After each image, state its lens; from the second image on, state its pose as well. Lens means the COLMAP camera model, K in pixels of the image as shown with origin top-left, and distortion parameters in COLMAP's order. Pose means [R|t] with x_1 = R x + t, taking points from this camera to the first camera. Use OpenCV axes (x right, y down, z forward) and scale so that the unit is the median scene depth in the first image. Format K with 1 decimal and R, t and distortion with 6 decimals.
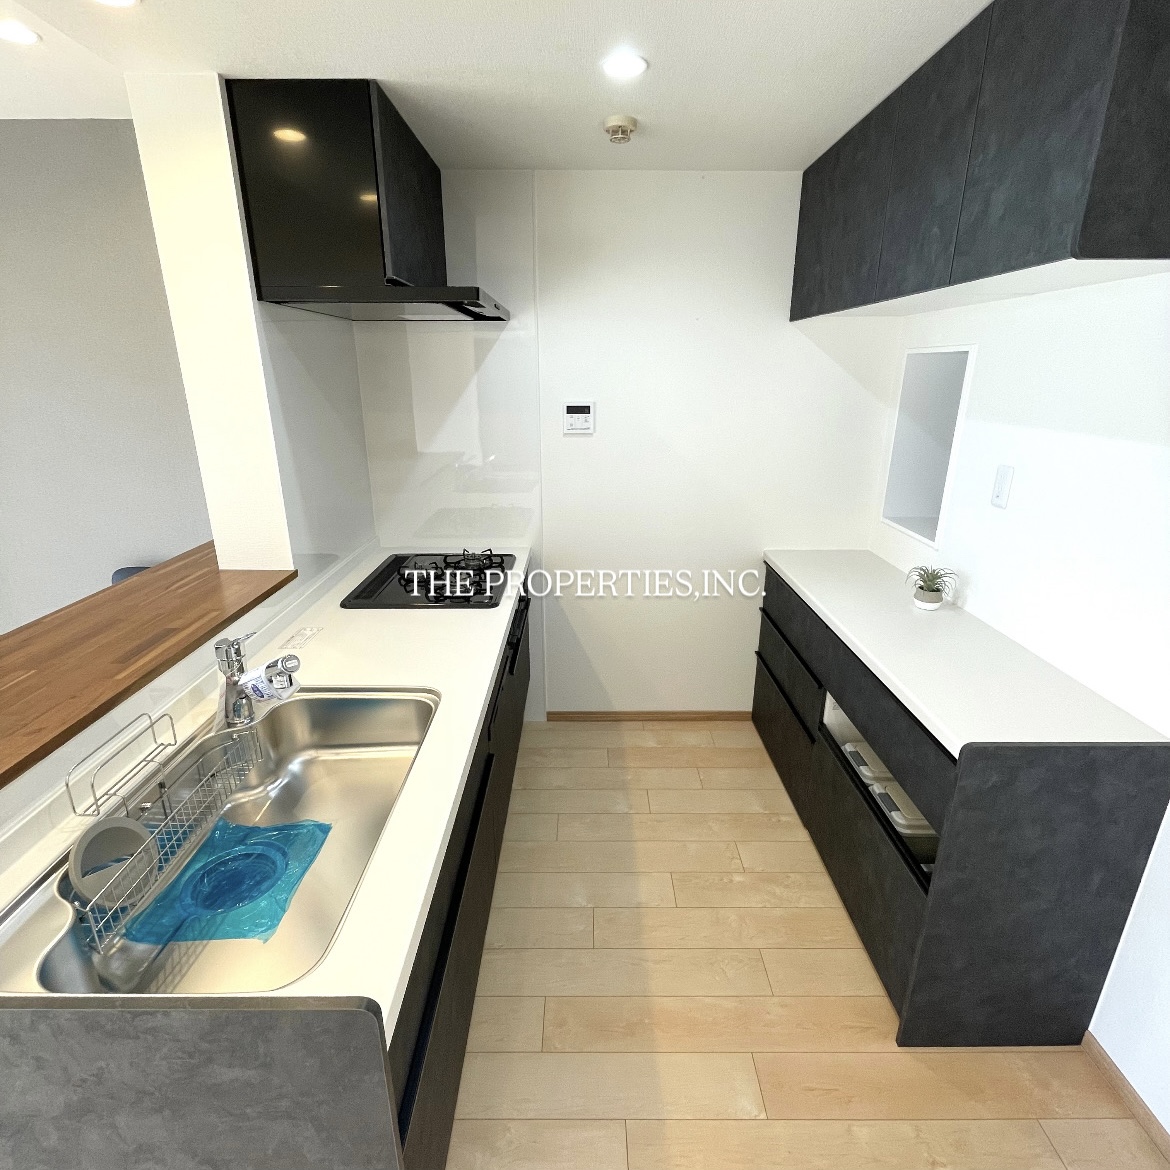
lens RADIAL K [[635.1, 0, 588.0], [0, 635.1, 584.1], [0, 0, 1]] dist [-0.003731, -0.000122]
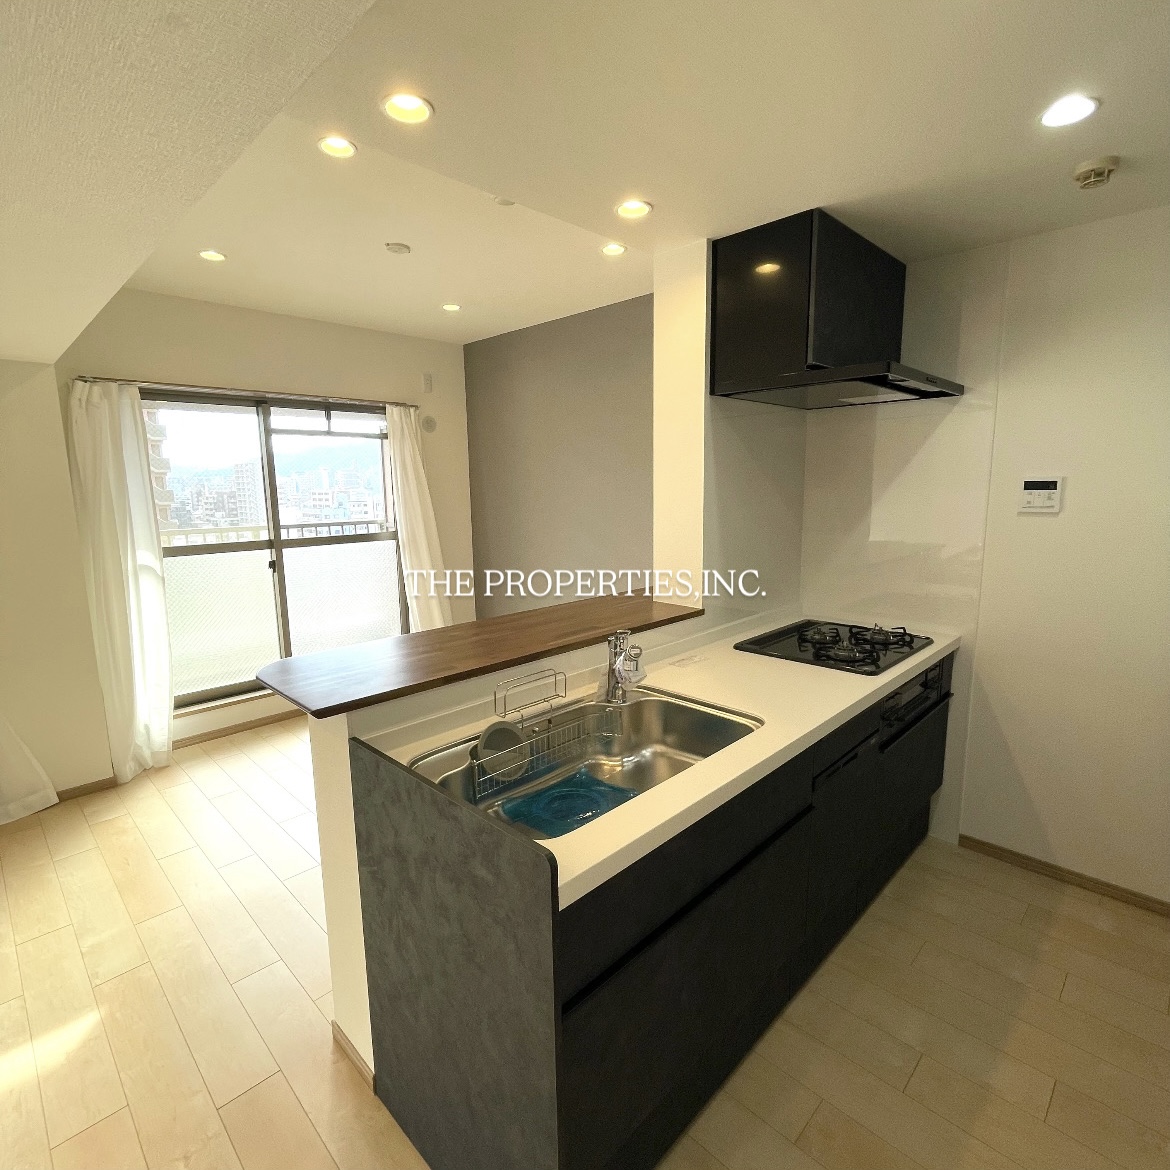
lens RADIAL K [[635.1, 0, 585.7], [0, 635.1, 584.1], [0, 0, 1]] dist [-0.003731, -0.000122]
pose [[0.707174, 0.101967, -0.699648, 0.217374], [-0.211706, 0.974683, -0.071933, 0.065860], [0.674600, 0.198989, 0.710858, -0.008908]]
